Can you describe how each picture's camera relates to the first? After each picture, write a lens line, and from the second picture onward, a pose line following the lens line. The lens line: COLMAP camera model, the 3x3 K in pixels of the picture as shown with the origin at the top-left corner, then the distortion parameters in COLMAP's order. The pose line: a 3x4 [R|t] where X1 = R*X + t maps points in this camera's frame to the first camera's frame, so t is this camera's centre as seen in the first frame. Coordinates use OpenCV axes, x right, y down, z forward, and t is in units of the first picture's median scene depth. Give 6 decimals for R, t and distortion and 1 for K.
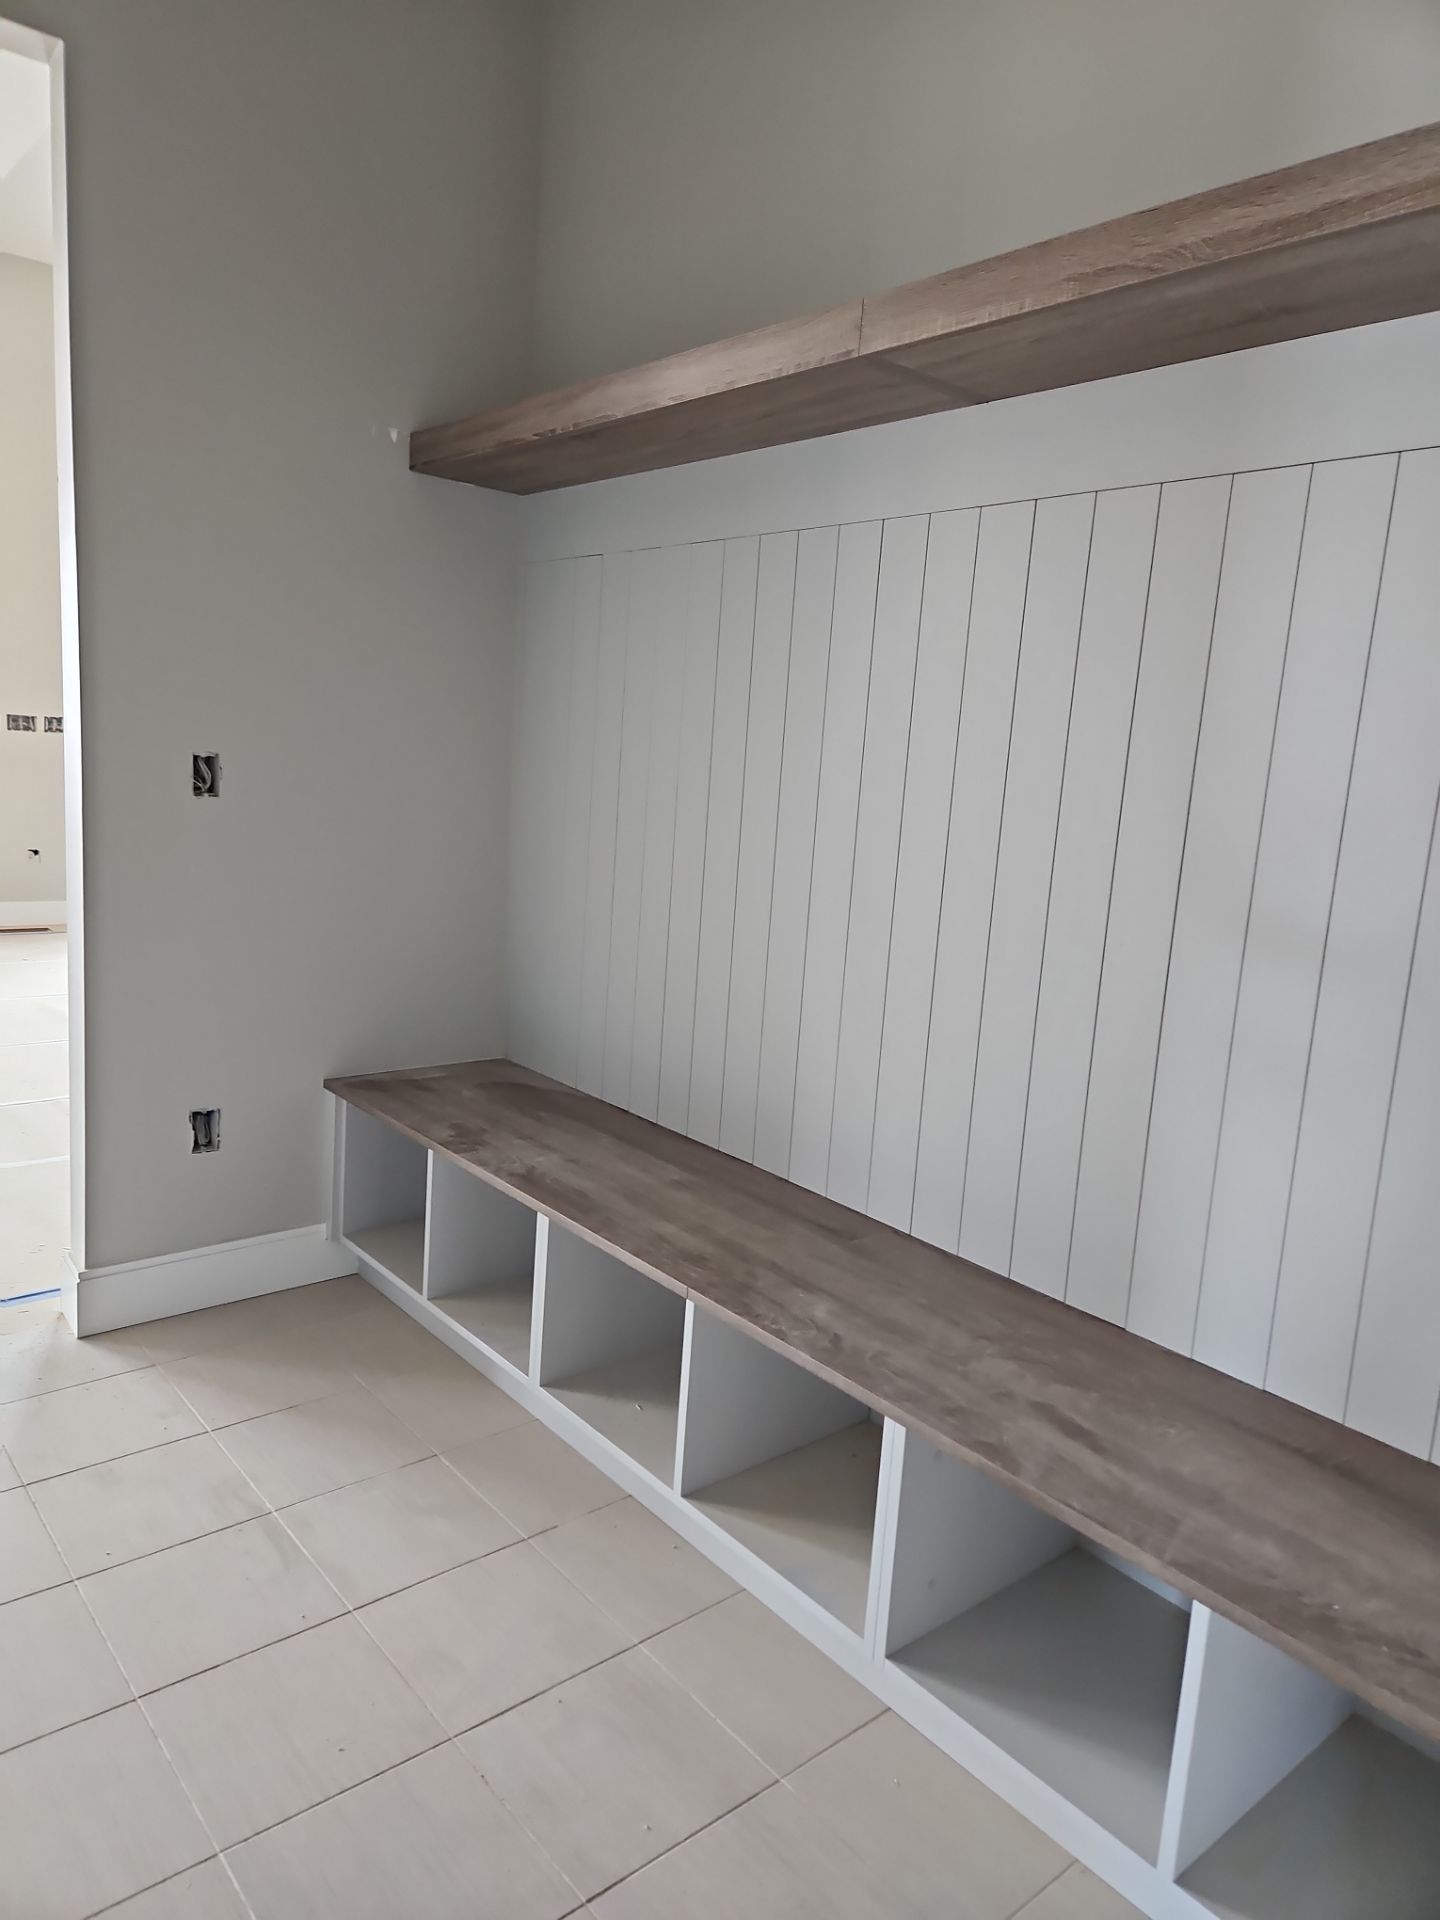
lens RADIAL K [[1288.5, 0, 720.0], [0, 1288.5, 960.0], [0, 0, 1]] dist [0.086114, -0.078550]
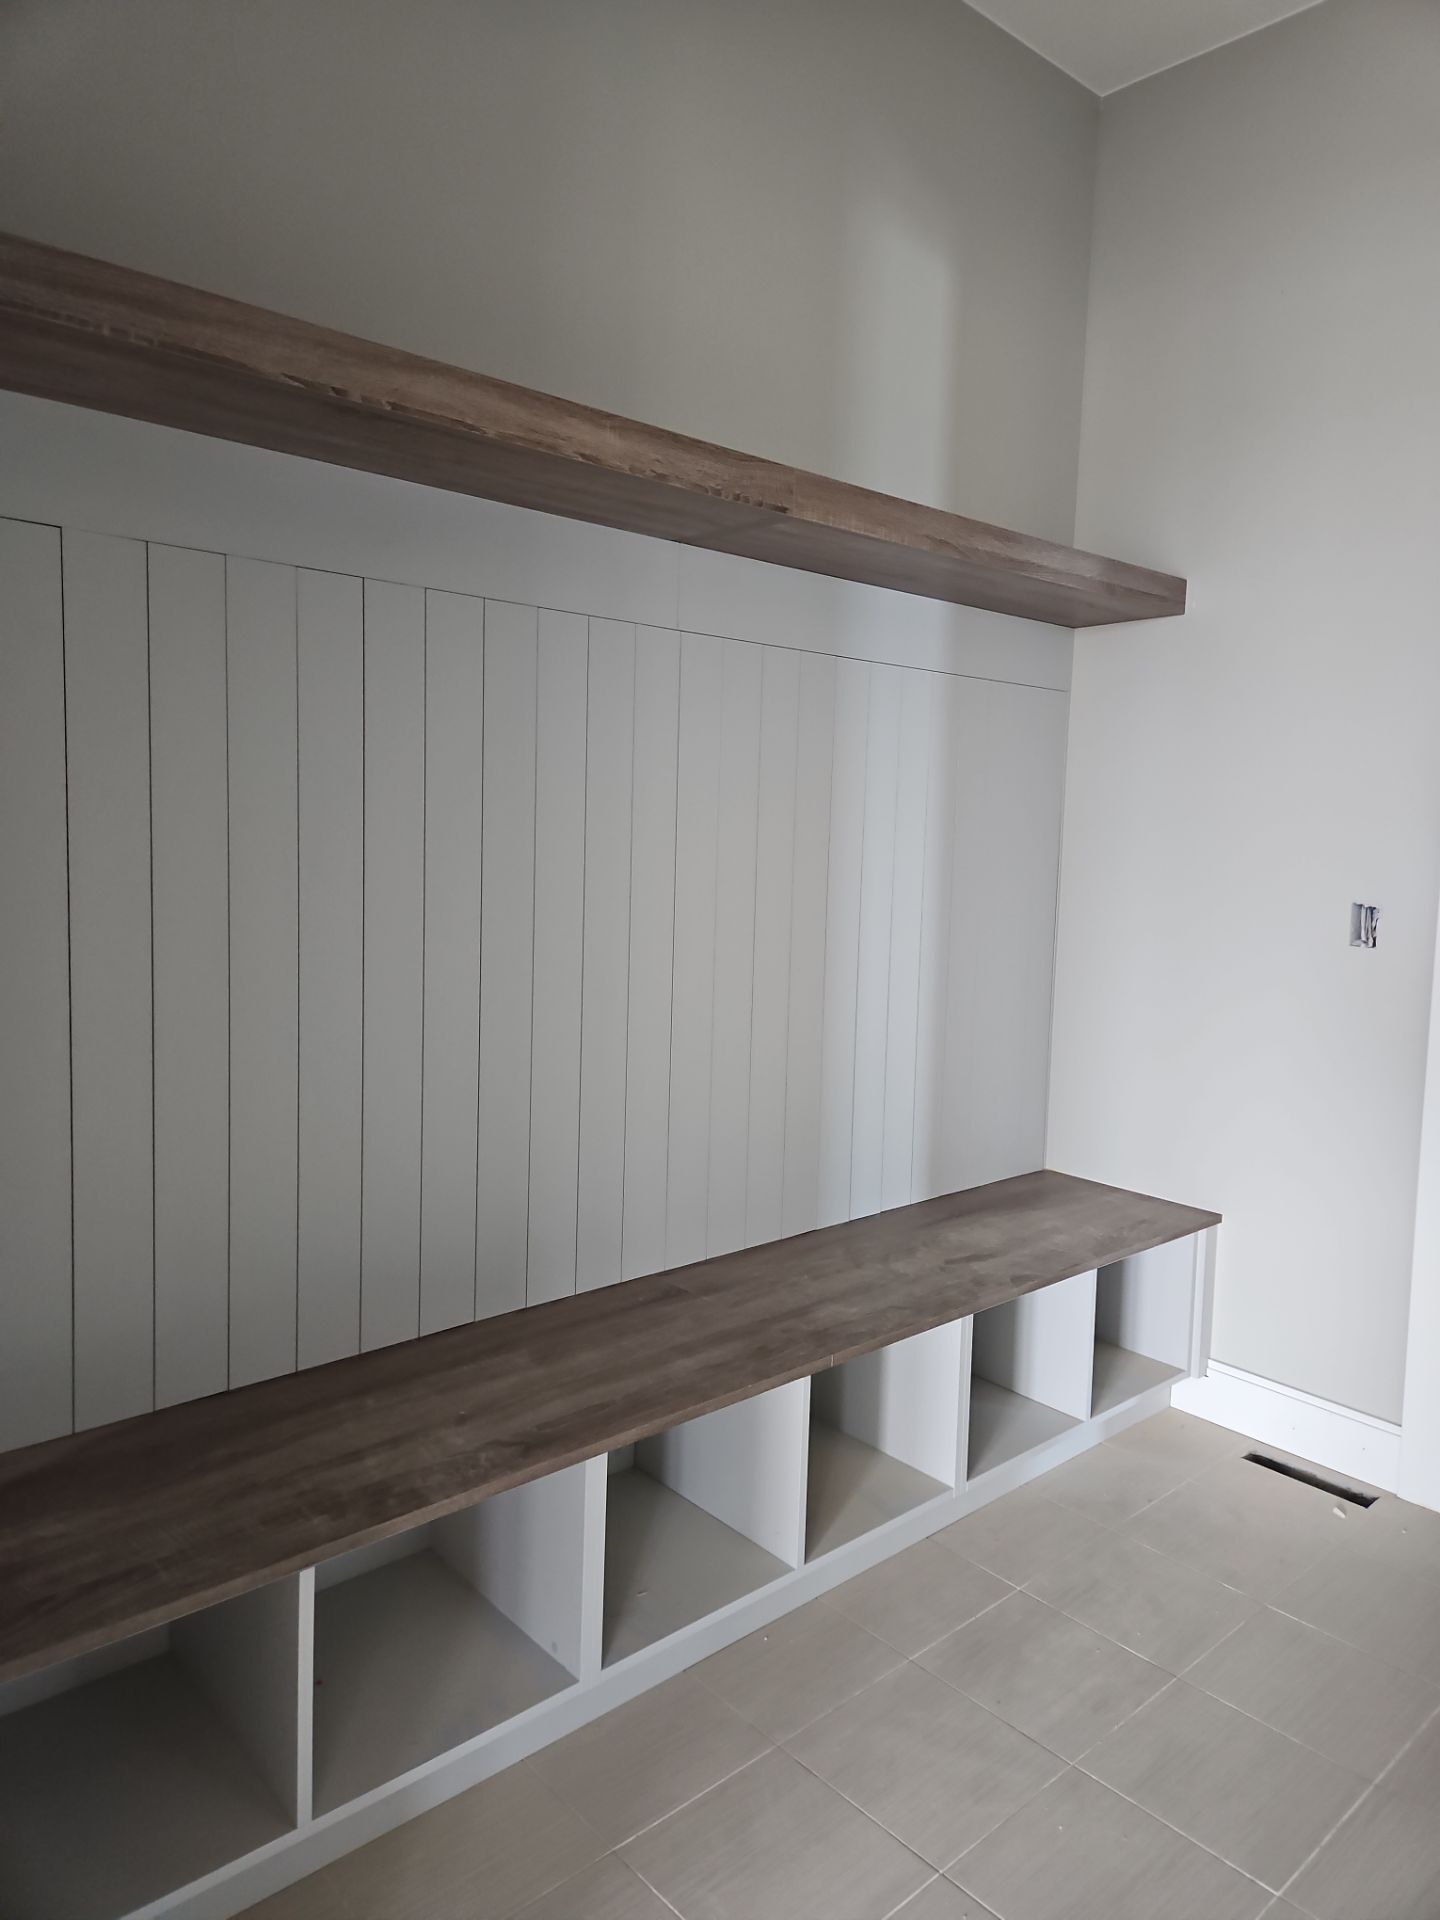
lens RADIAL K [[1288.5, 0, 720.0], [0, 1288.5, 960.0], [0, 0, 1]] dist [0.086114, -0.078550]
pose [[-0.035307, -0.173976, 0.984117, -0.923931], [0.126133, 0.976080, 0.177081, -0.244690], [-0.991385, 0.130382, -0.012518, 0.951954]]
